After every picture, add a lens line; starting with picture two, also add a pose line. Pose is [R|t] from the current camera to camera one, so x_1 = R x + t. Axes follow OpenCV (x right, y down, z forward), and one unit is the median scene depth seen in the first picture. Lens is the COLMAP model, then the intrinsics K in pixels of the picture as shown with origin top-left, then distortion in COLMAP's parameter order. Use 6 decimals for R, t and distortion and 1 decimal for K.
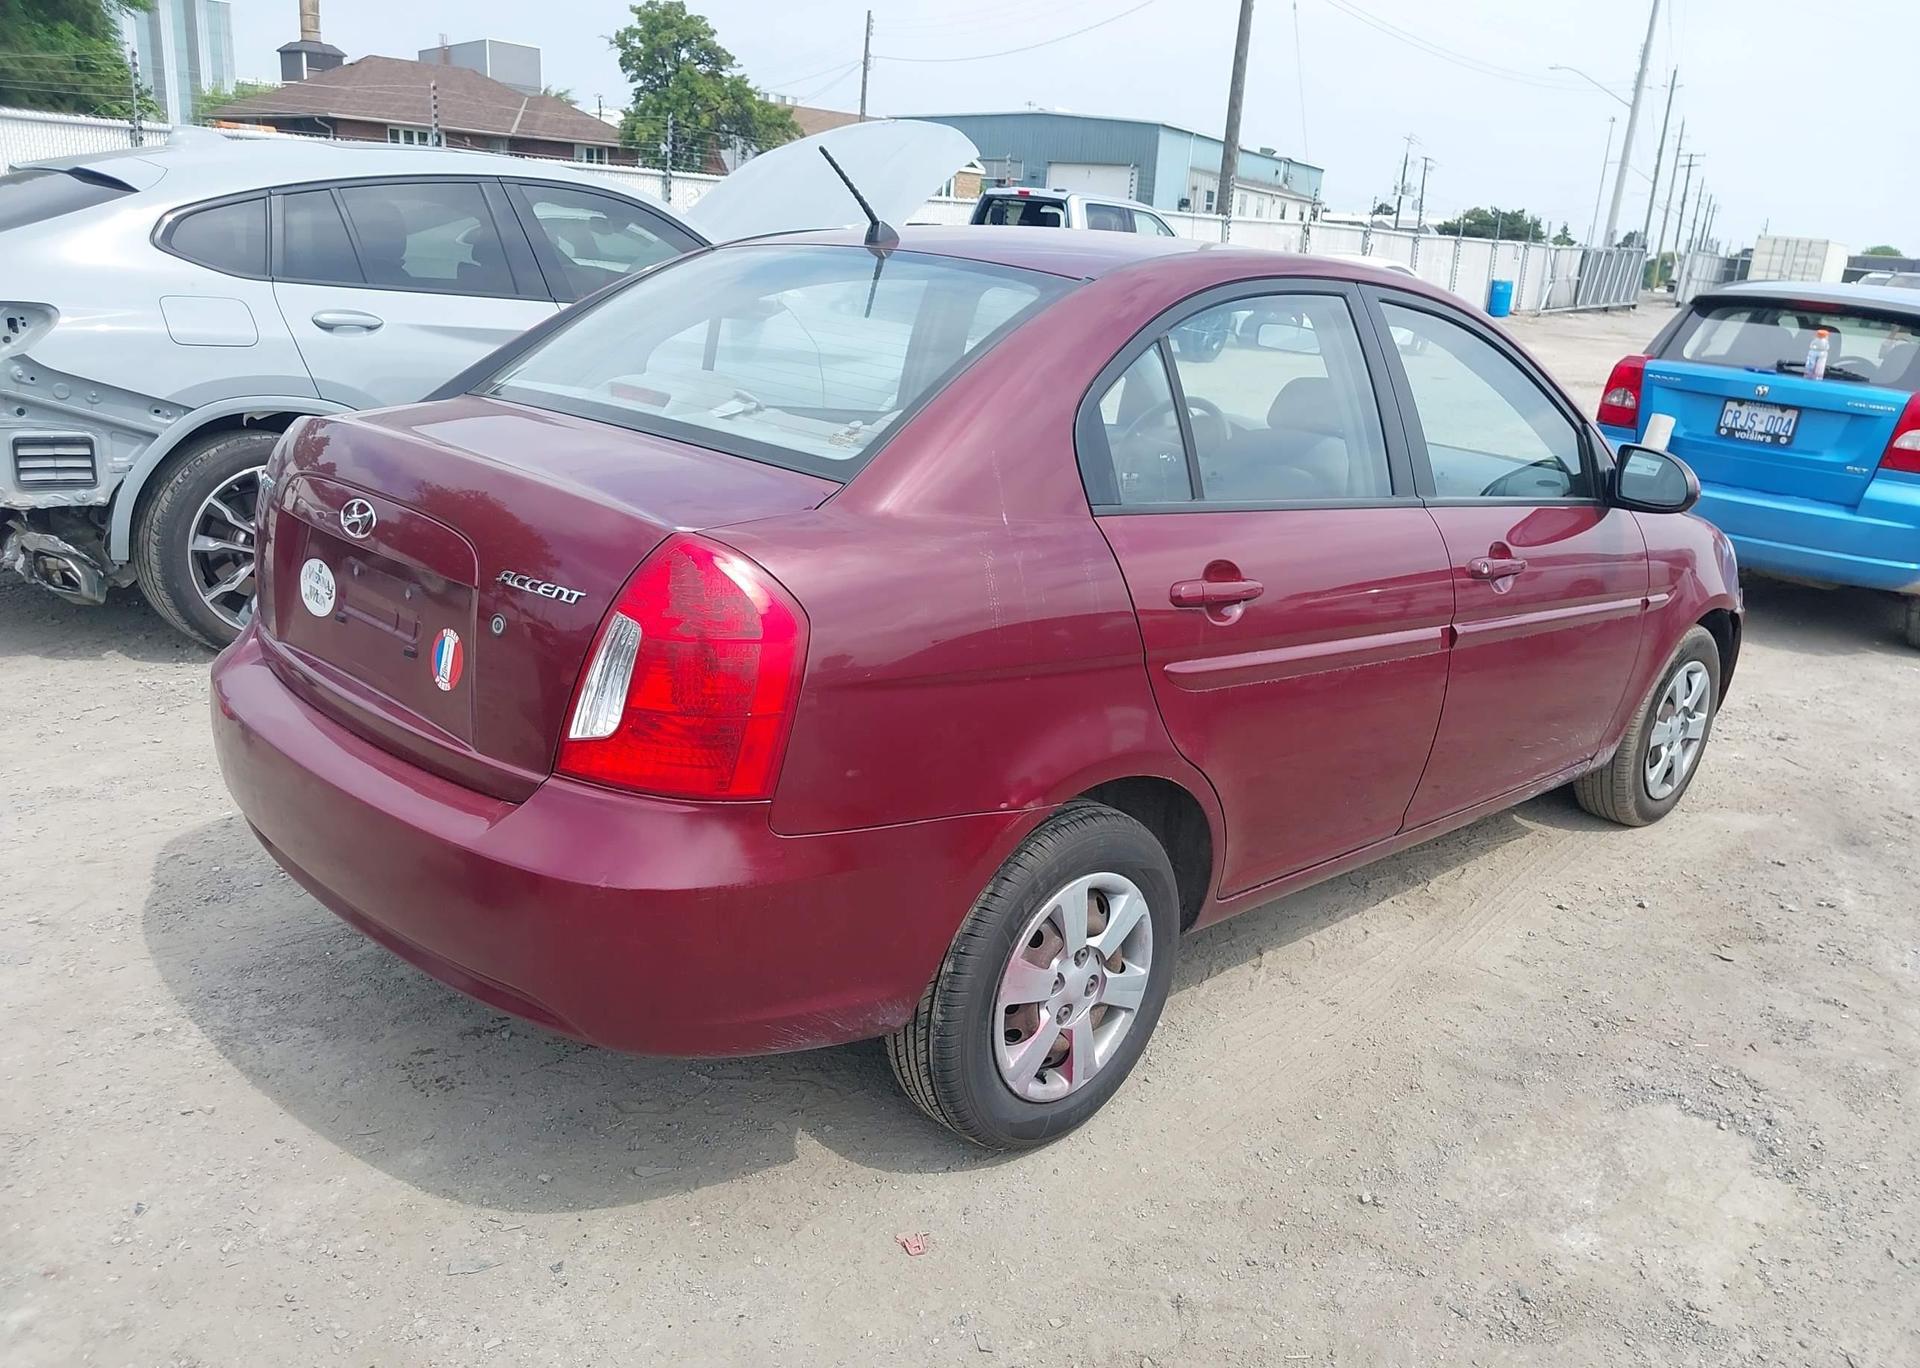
lens RADIAL K [[1551.0, 0, 966.0], [0, 1551.0, 691.6], [0, 0, 1]] dist [0.018500, -0.033079]
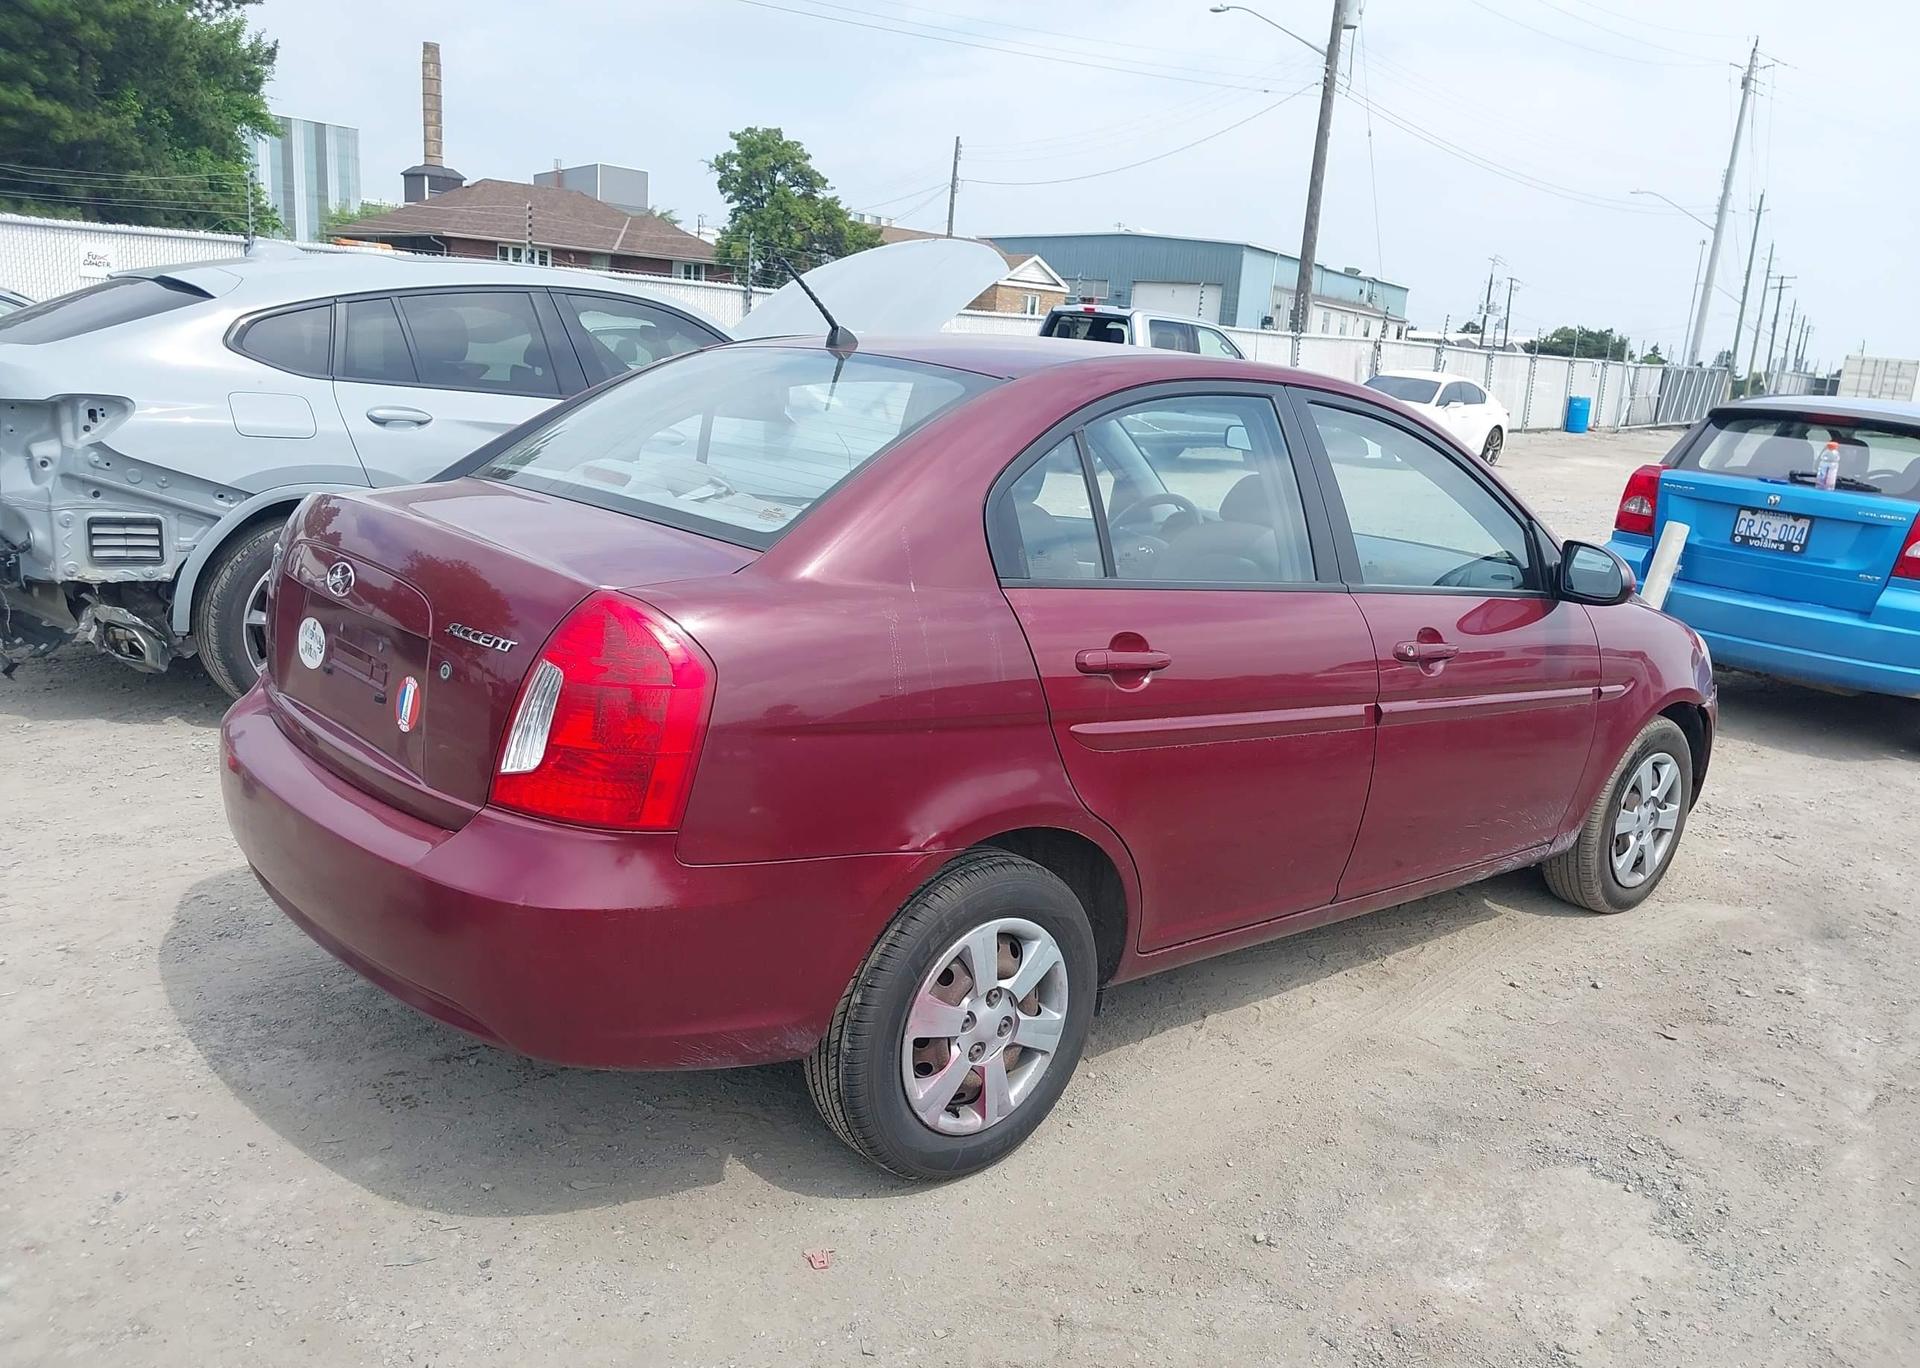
lens RADIAL K [[1551.0, 0, 988.4], [0, 1551.0, 693.1], [0, 0, 1]] dist [0.018500, -0.033079]
pose [[0.998637, 0.017536, -0.049158, 0.099287], [-0.020881, 0.997440, -0.068394, 0.028142], [0.047833, 0.069328, 0.996447, -0.070423]]
